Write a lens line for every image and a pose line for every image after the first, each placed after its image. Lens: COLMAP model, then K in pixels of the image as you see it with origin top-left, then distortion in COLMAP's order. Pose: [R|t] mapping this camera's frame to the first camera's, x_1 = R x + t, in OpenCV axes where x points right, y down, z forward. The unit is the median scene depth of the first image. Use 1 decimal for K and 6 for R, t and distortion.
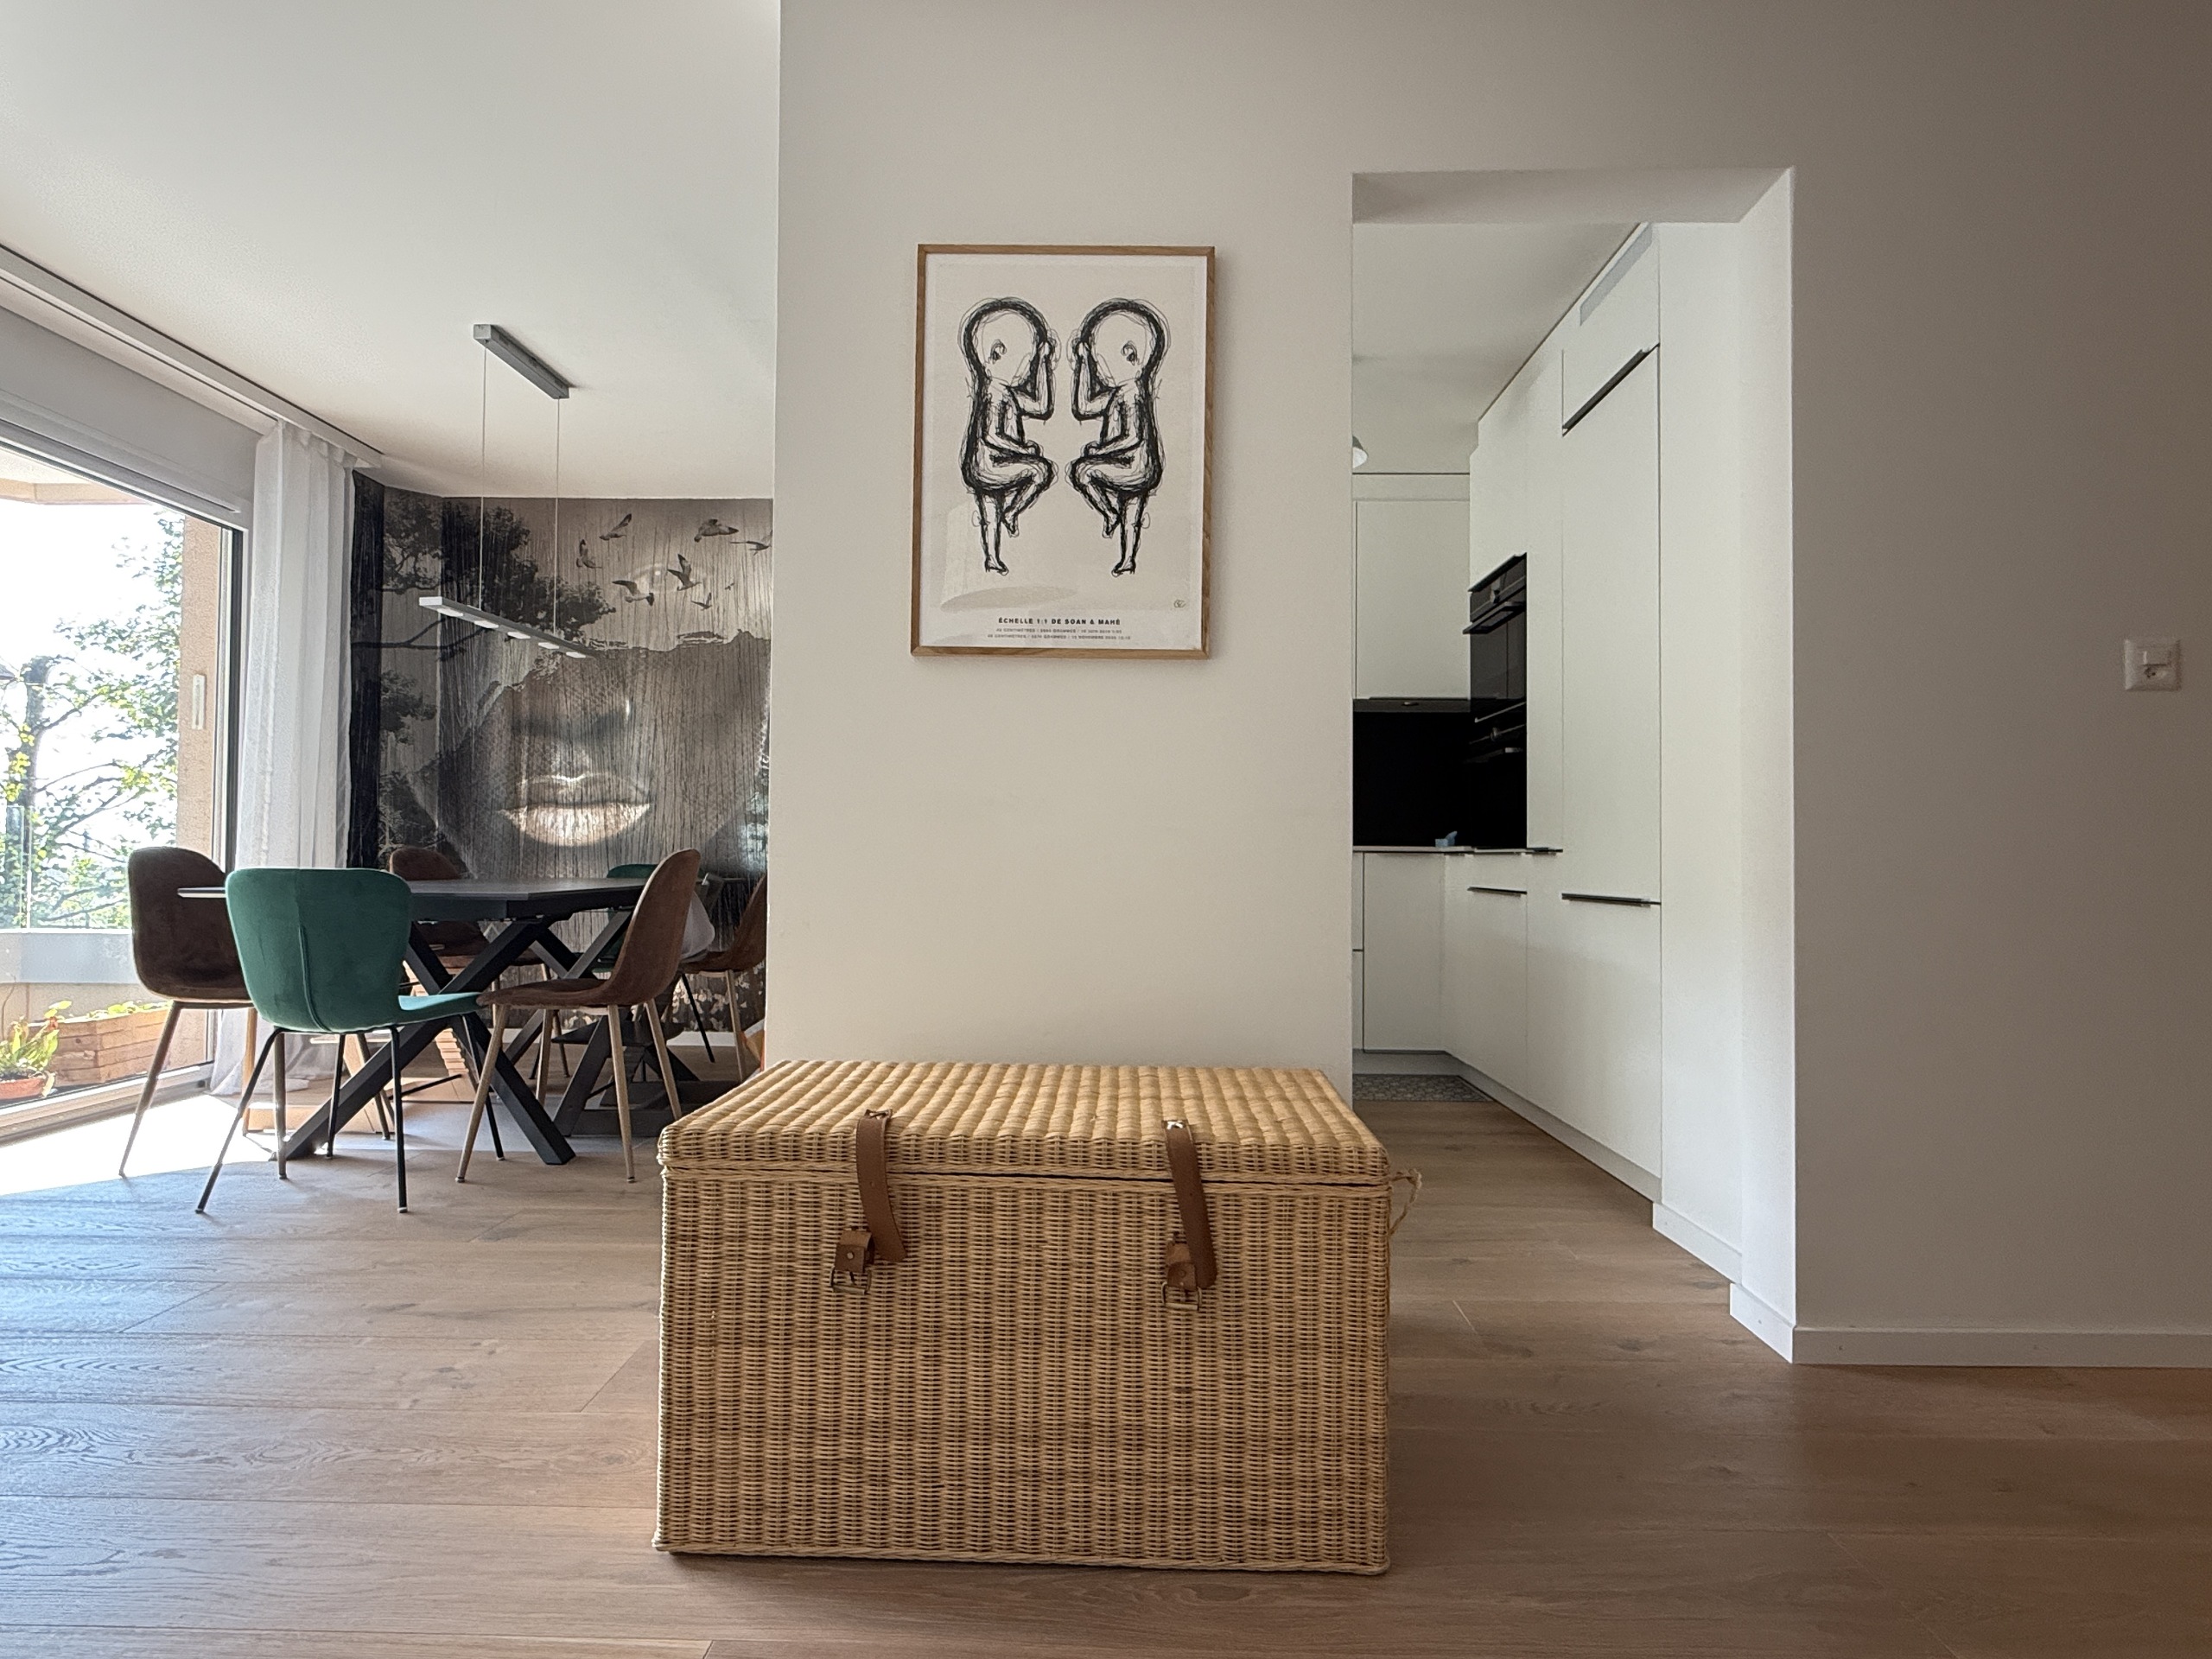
lens RADIAL K [[1171.2, 0, 1106.0], [0, 1171.2, 829.5], [0, 0, 1]] dist [0.004554, 0.000031]
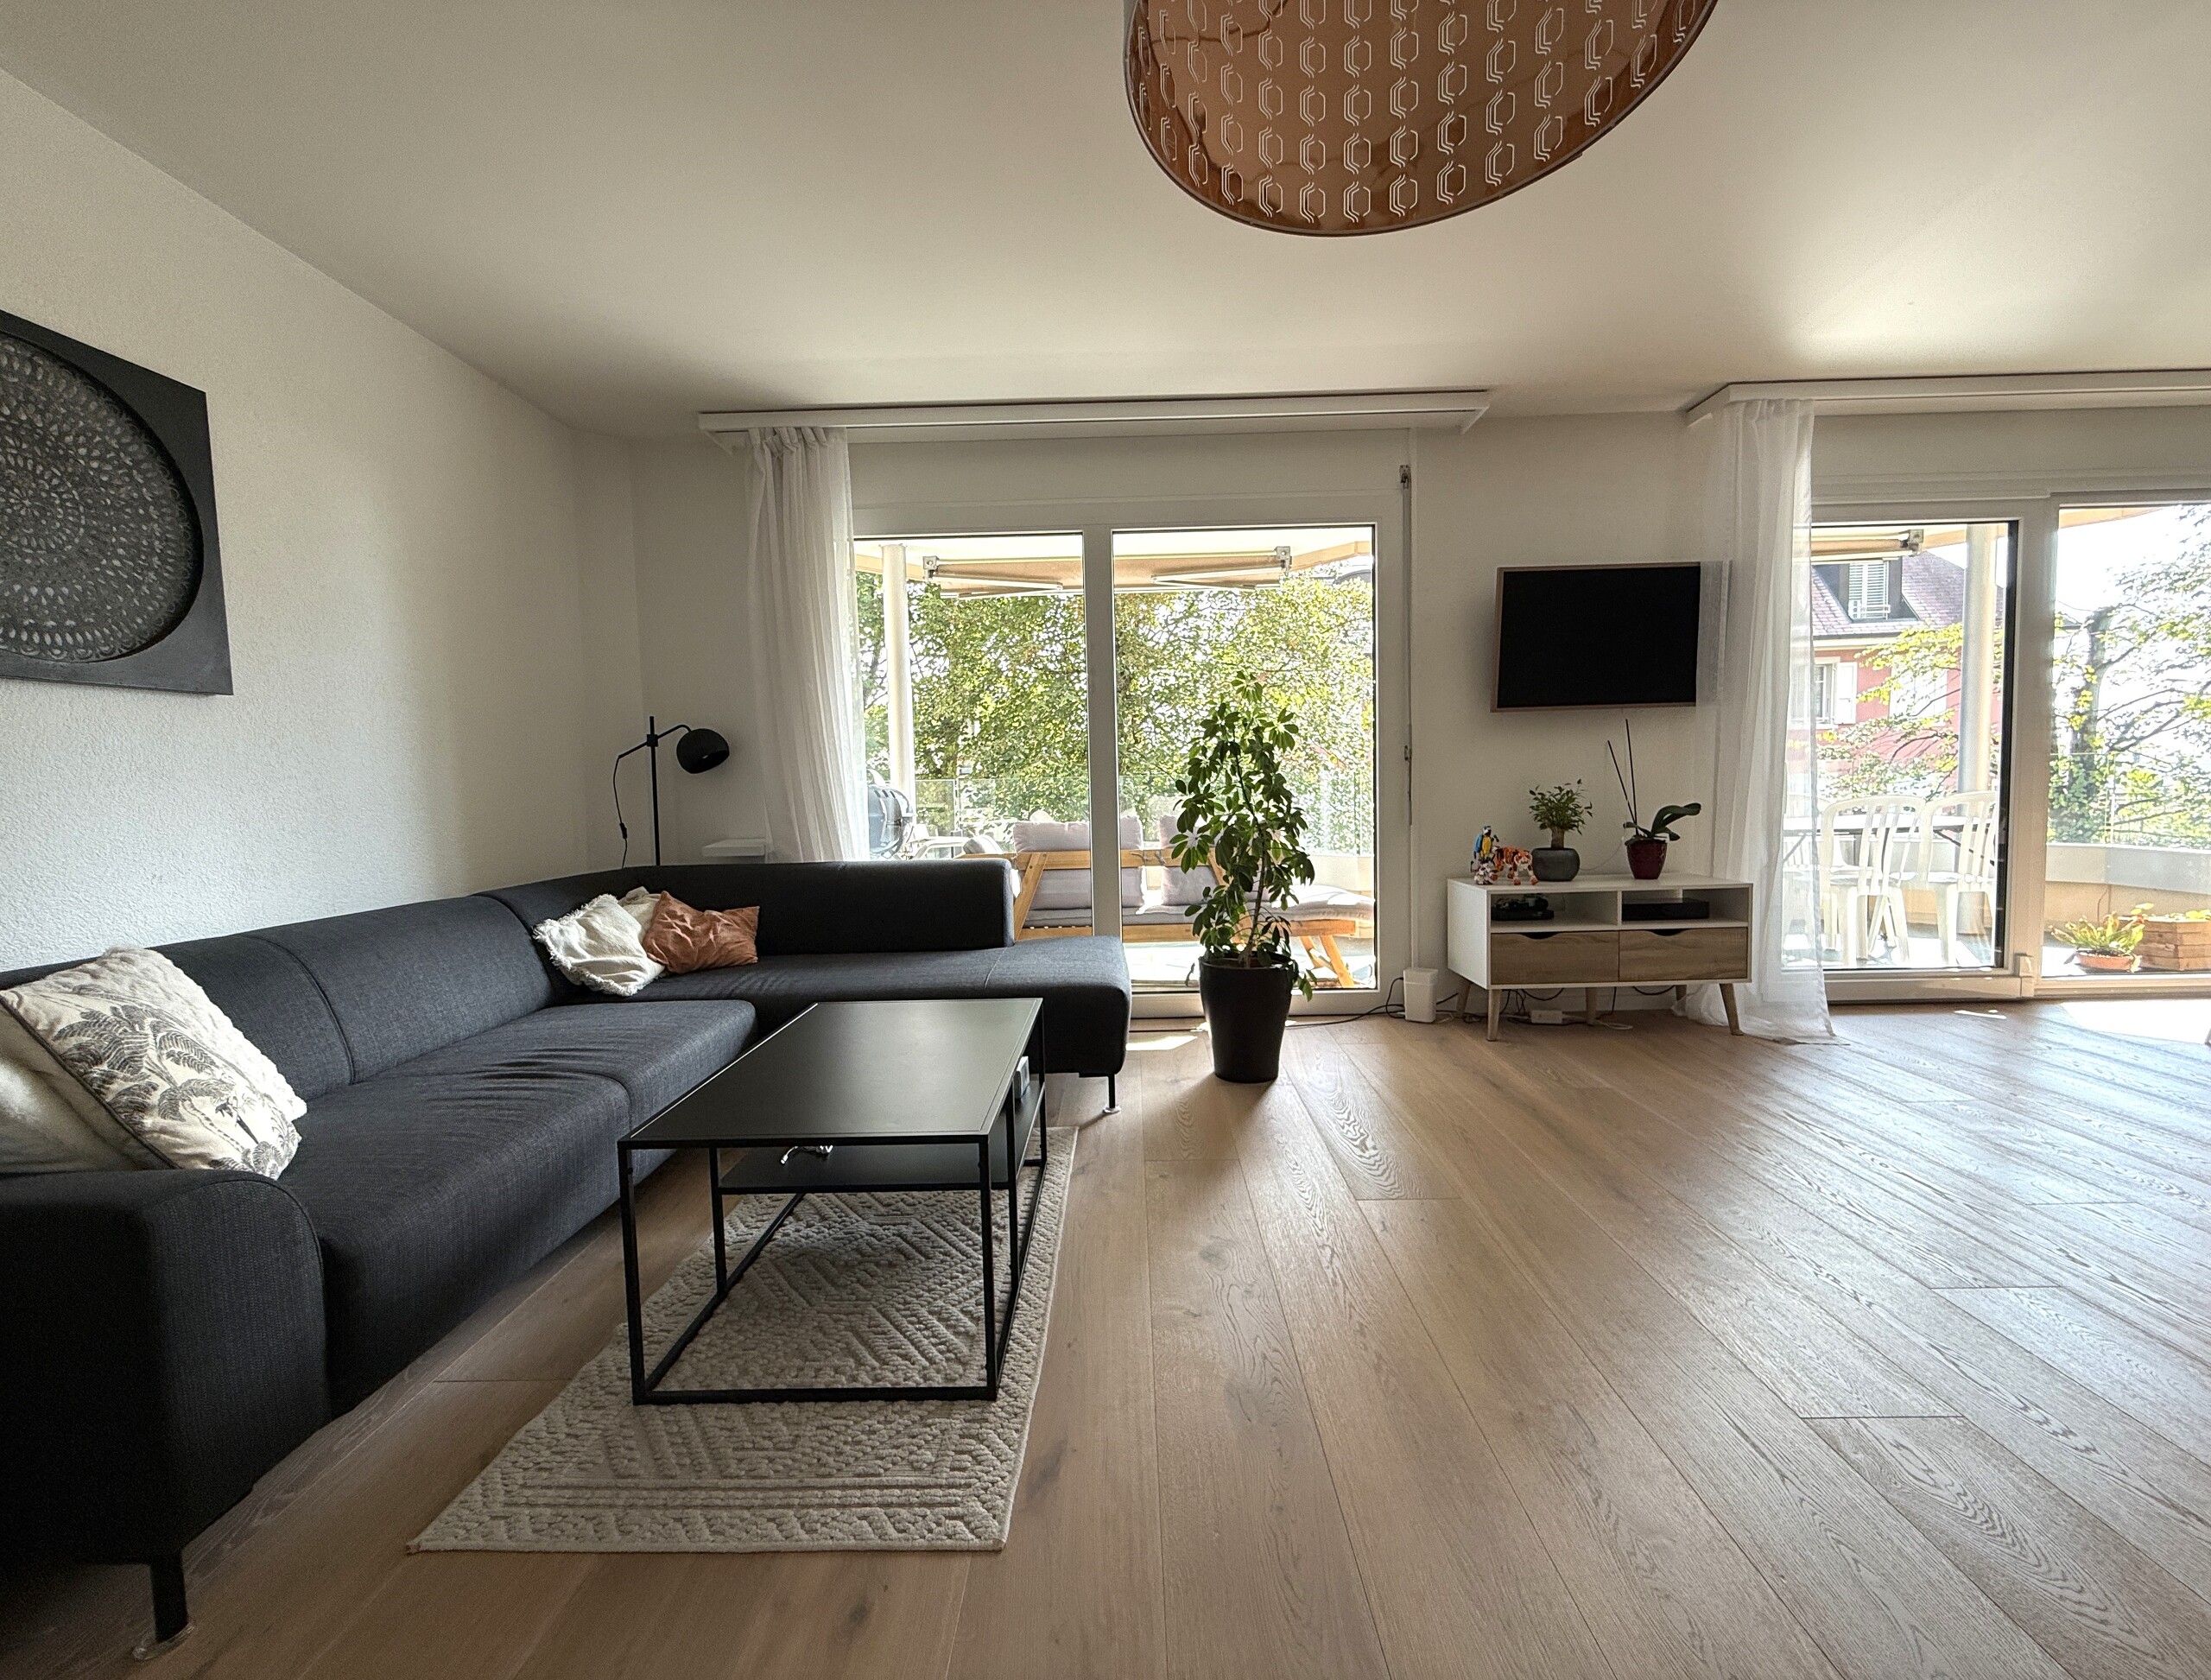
lens RADIAL K [[888.2, 0, 1105.5], [0, 888.2, 840.0], [0, 0, 1]] dist [0.000019, -0.000001]
pose [[-0.002067, 0.055425, -0.998461, 0.142210], [0.046674, 0.997380, 0.055268, -0.045173], [0.998908, -0.046488, -0.004649, -0.210384]]
